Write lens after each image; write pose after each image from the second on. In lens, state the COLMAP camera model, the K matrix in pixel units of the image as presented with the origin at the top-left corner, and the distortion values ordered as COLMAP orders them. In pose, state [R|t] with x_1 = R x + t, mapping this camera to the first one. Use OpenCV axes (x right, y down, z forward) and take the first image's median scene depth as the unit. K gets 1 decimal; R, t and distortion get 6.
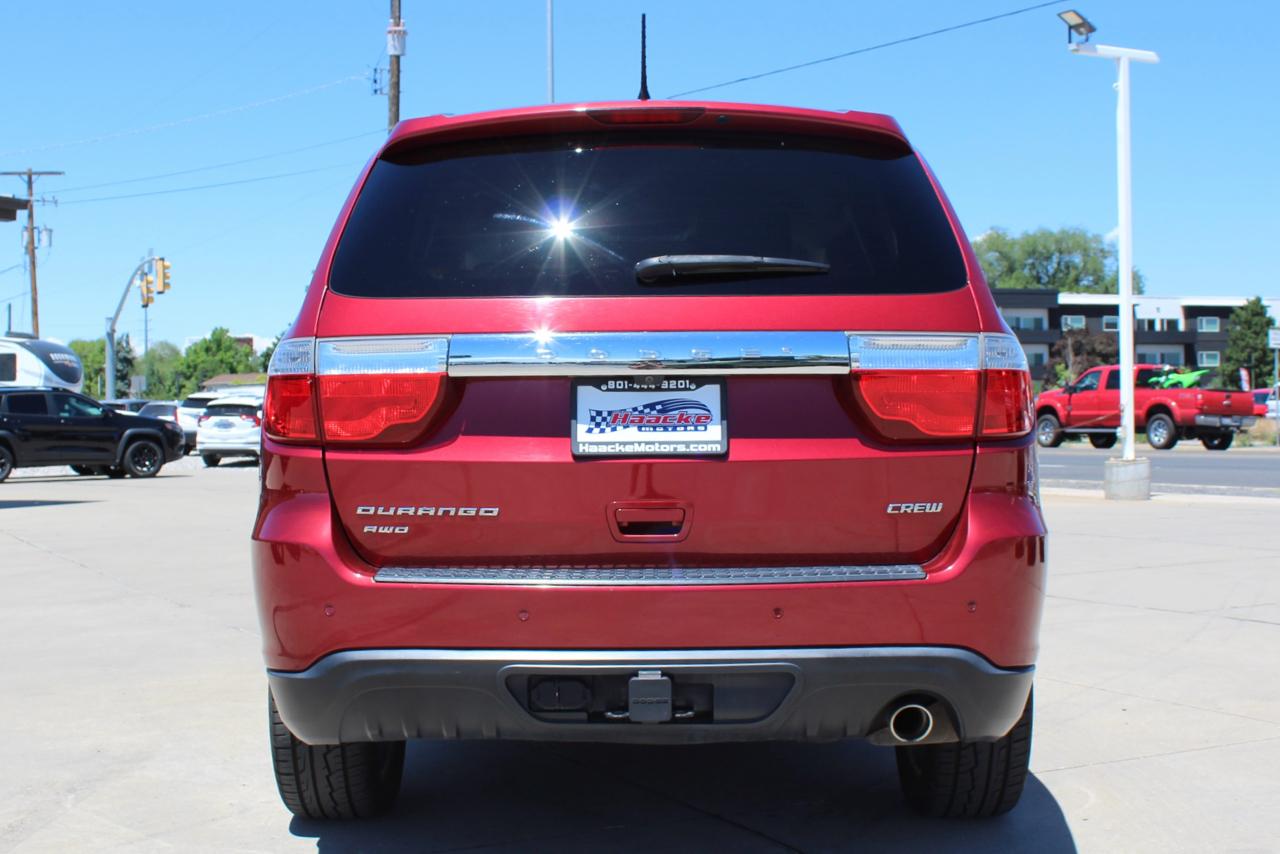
lens RADIAL K [[1761.7, 0, 608.0], [0, 1761.7, 472.5], [0, 0, 1]] dist [-0.108658, 0.070685]
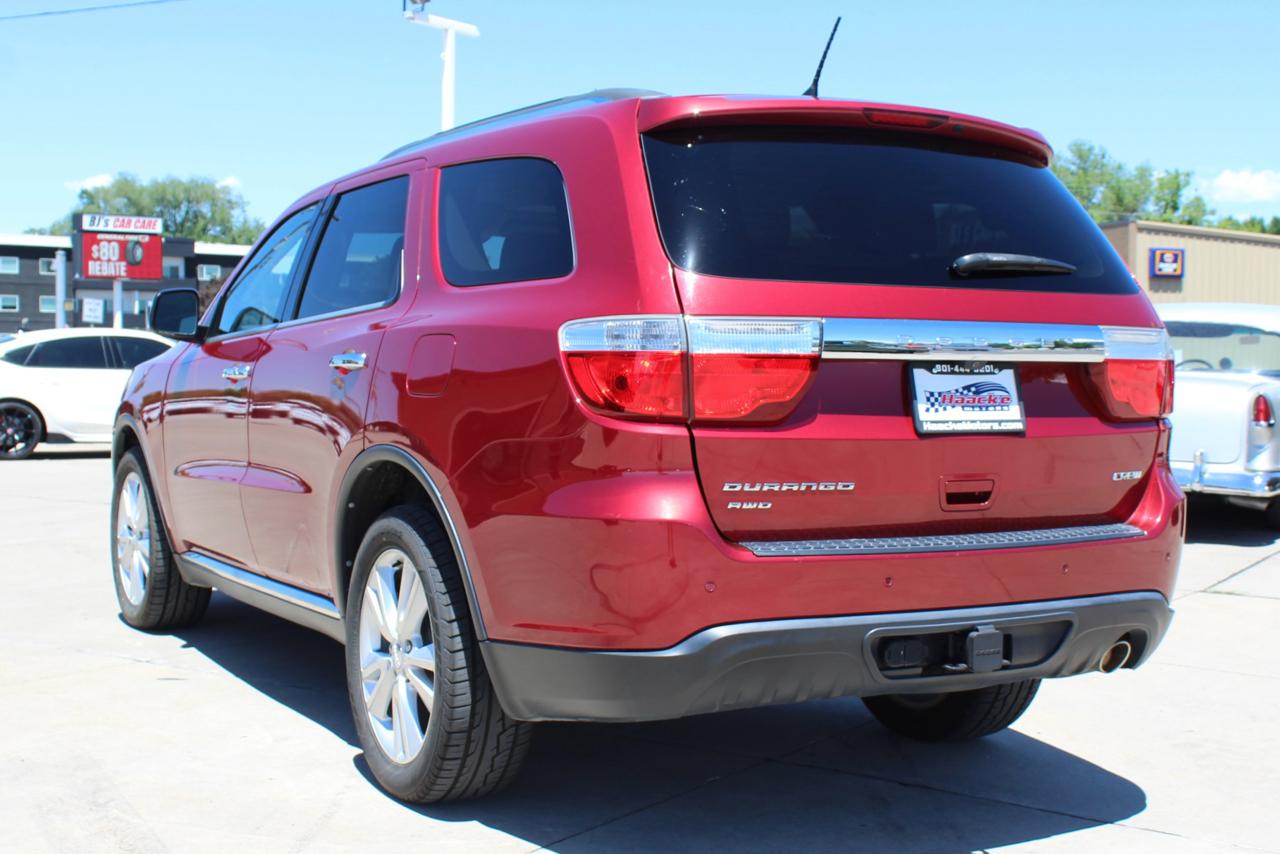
lens RADIAL K [[1747.8, 0, 643.5], [0, 1747.8, 481.4], [0, 0, 1]] dist [-0.121850, 0.049343]
pose [[0.866419, -0.019262, 0.498946, -0.691239], [0.001486, 0.999351, 0.036000, -0.018446], [-0.499315, -0.030450, 0.865885, 0.148718]]
